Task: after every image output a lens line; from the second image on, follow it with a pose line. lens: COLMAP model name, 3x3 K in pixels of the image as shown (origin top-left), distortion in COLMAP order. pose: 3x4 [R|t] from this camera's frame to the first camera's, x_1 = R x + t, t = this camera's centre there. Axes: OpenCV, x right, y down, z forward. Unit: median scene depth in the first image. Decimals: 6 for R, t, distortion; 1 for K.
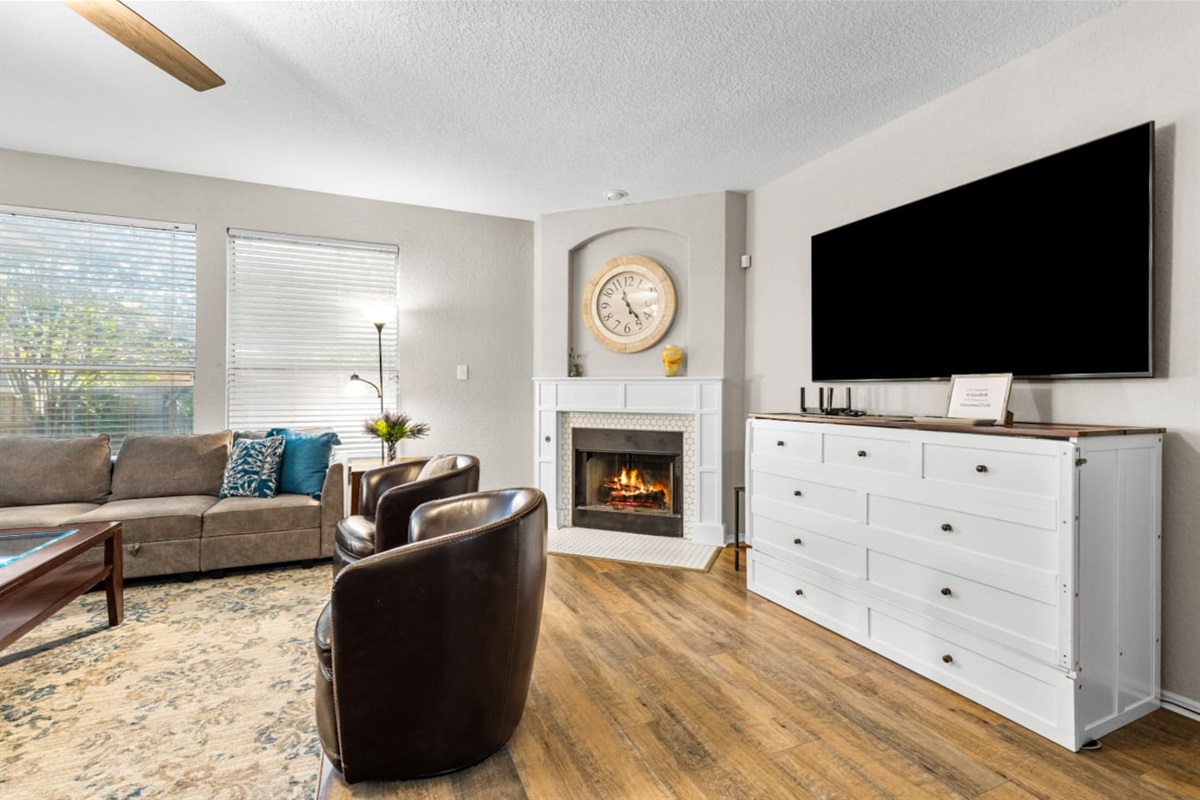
lens RADIAL K [[544.9, 0, 595.9], [0, 544.9, 395.6], [0, 0, 1]] dist [0.009067, -0.000527]
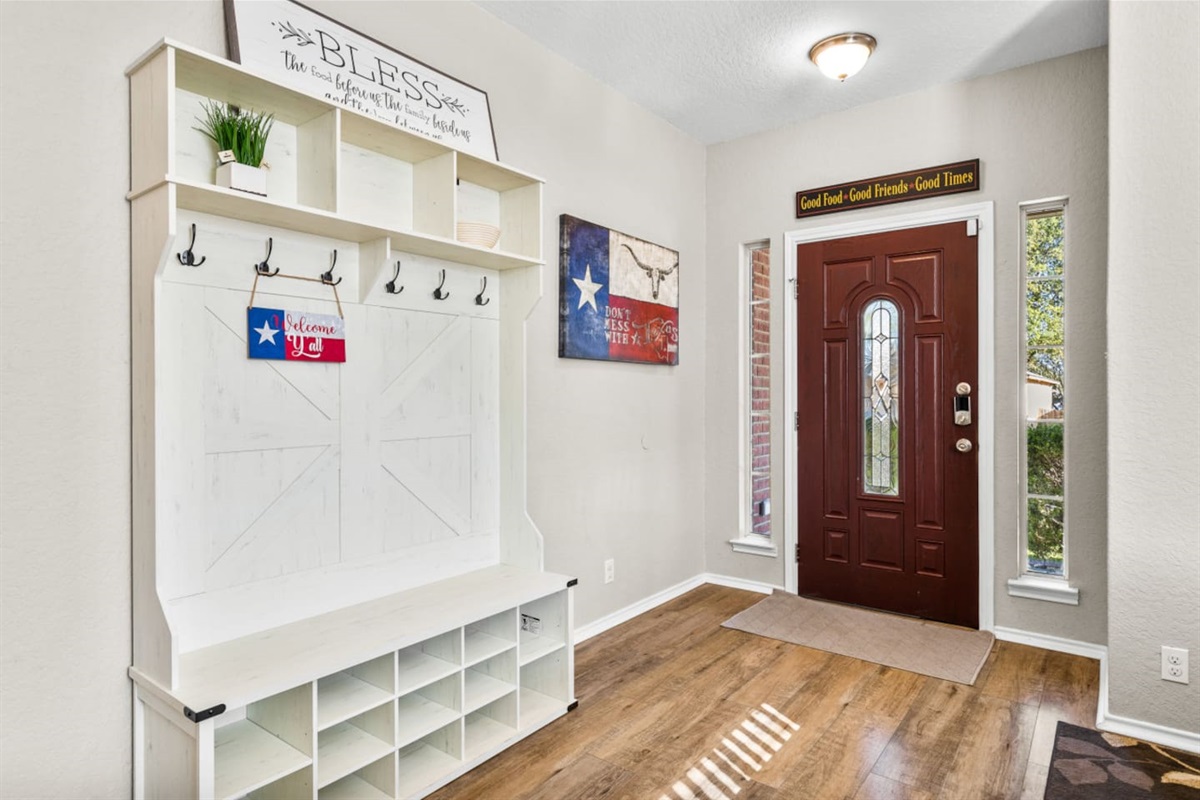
lens RADIAL K [[653.6, 0, 601.2], [0, 653.6, 394.1], [0, 0, 1]] dist [0.007594, 0.000412]
pose [[-0.487449, -0.006068, 0.873130, -0.280083], [0.013113, 0.999812, 0.014269, -0.028918], [-0.873053, 0.018404, -0.487278, 1.223545]]
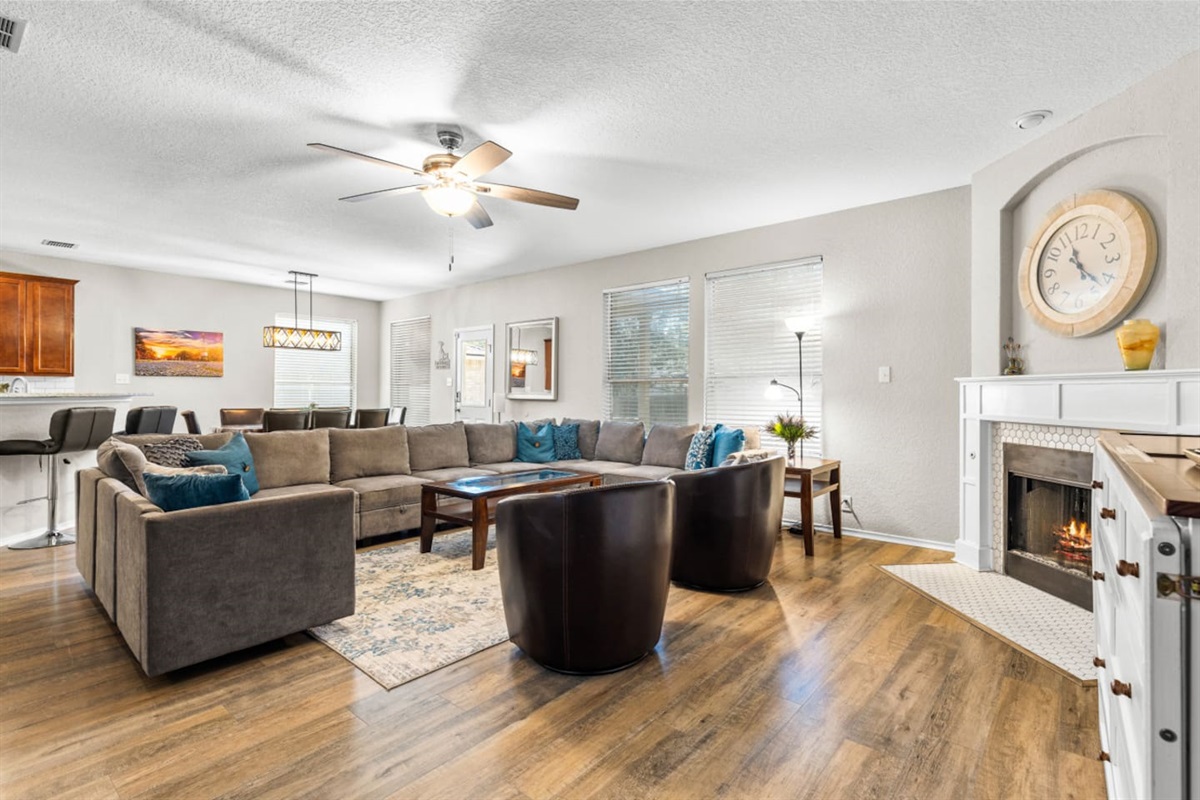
lens RADIAL K [[544.9, 0, 631.4], [0, 544.9, 390.5], [0, 0, 1]] dist [0.009067, -0.000527]
pose [[0.478957, -0.008102, -0.877801, 0.403759], [-0.008037, 0.999875, -0.013614, 0.000923], [0.877801, 0.013576, 0.478832, 0.196655]]
